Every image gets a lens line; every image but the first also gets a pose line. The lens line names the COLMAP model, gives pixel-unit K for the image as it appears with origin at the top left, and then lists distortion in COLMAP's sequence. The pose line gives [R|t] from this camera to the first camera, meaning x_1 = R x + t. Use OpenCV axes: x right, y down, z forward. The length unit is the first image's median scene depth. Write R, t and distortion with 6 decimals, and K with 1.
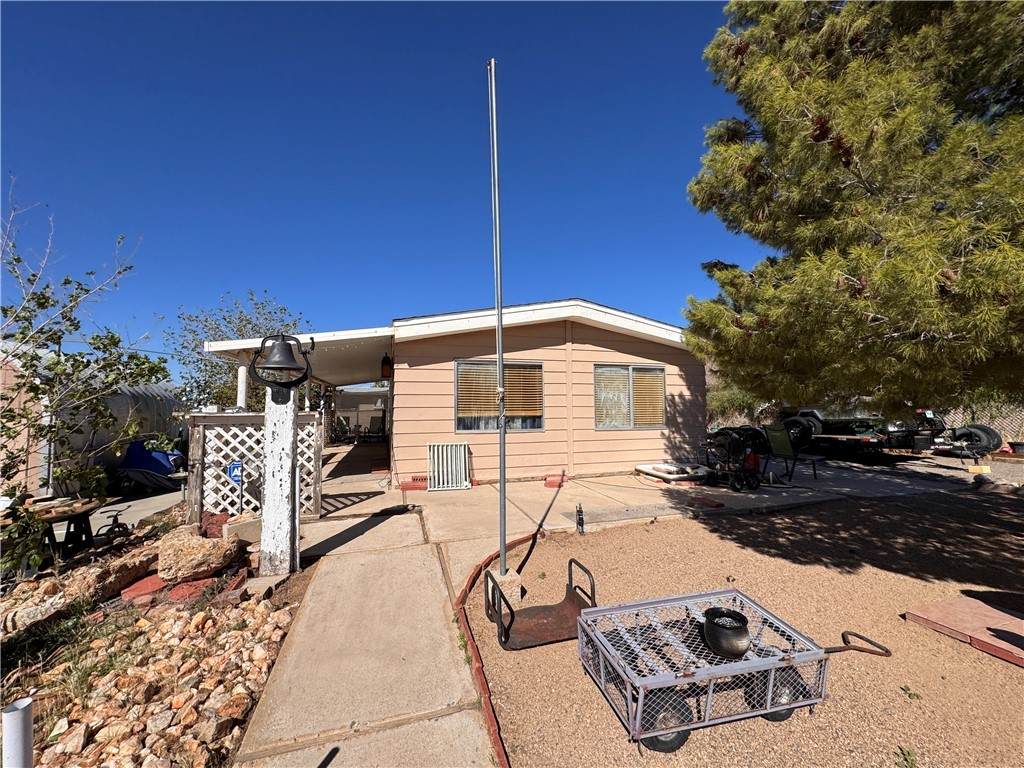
lens RADIAL K [[405.9, 0, 512.0], [0, 405.9, 384.0], [0, 0, 1]] dist [0.000456, 0.000011]
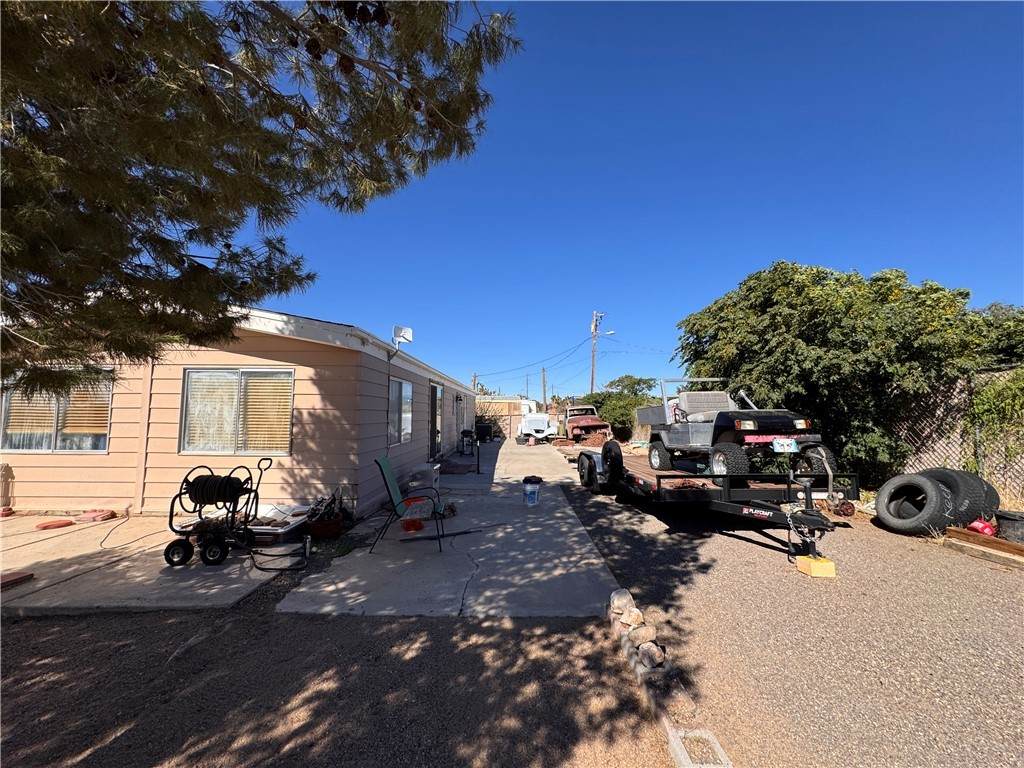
lens RADIAL K [[405.9, 0, 512.0], [0, 405.9, 384.0], [0, 0, 1]] dist [0.000456, 0.000011]
pose [[0.943795, -0.015459, -0.330171, 1.060031], [0.007337, 0.999639, -0.025833, 0.006365], [0.330451, 0.021958, 0.943568, 0.499367]]
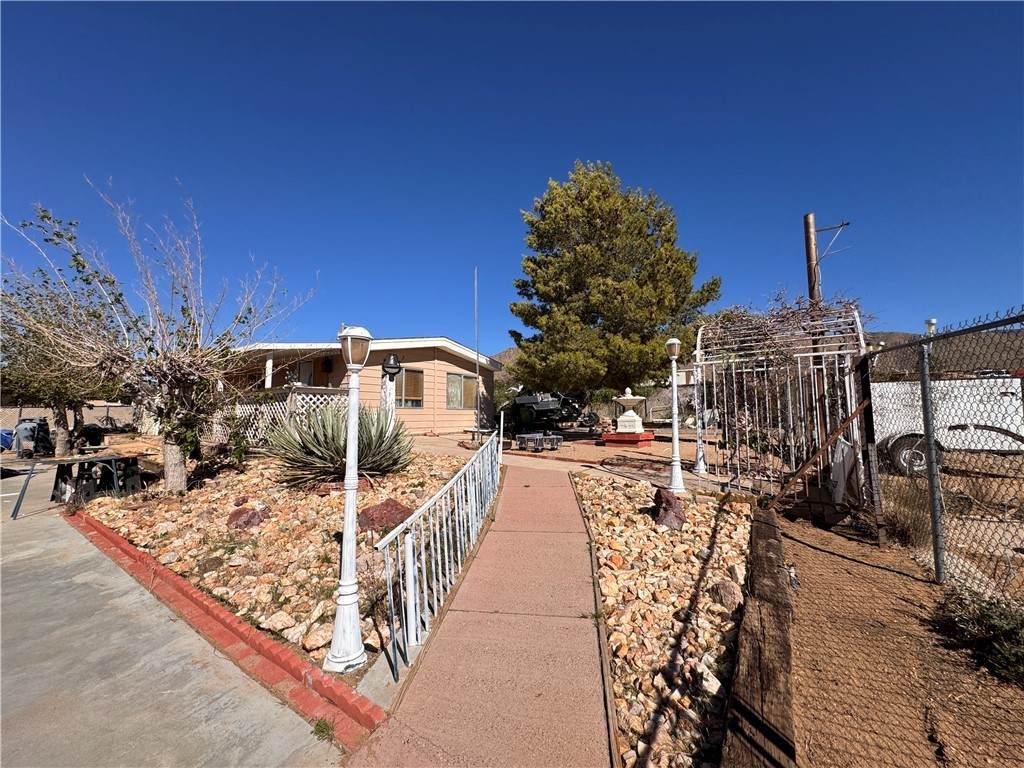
lens RADIAL K [[405.9, 0, 512.0], [0, 405.9, 384.0], [0, 0, 1]] dist [0.000456, 0.000011]
pose [[0.801034, 0.051015, 0.596441, -0.654152], [-0.037538, 0.998682, -0.035005, 0.055460], [-0.597441, 0.005651, 0.801893, -0.633867]]
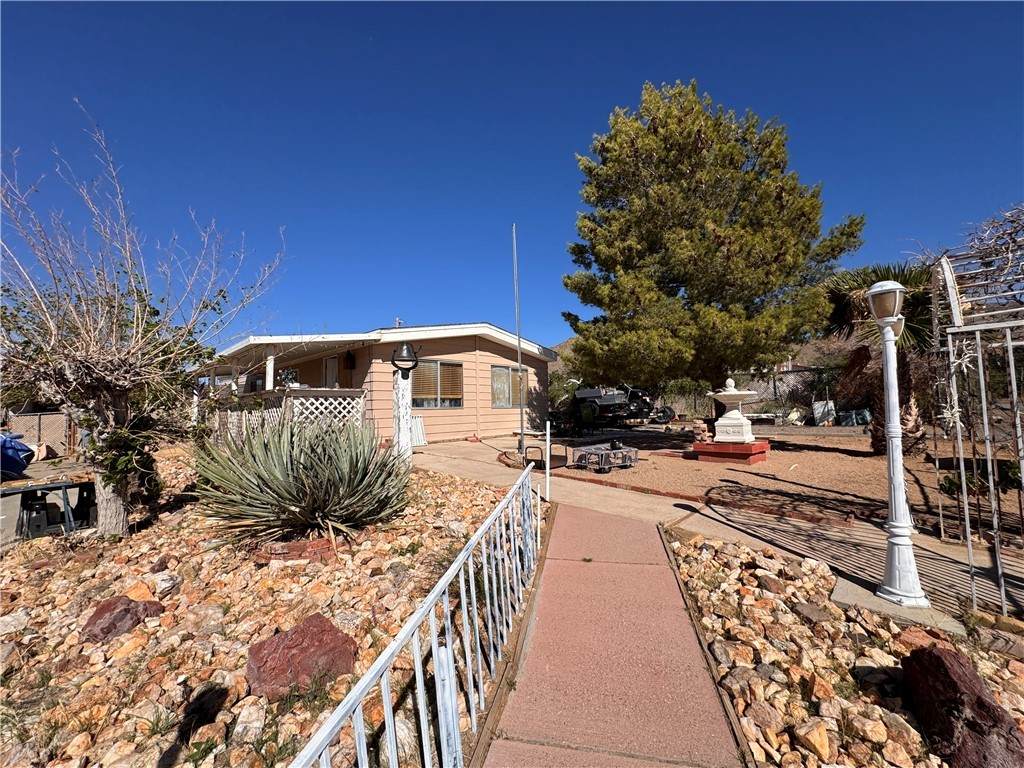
lens RADIAL K [[405.9, 0, 512.0], [0, 405.9, 384.0], [0, 0, 1]] dist [0.000456, 0.000011]
pose [[0.882303, 0.018032, 0.470336, -0.457520], [-0.015347, 0.999837, -0.009544, 0.036636], [-0.470432, 0.001203, 0.882436, -0.397651]]
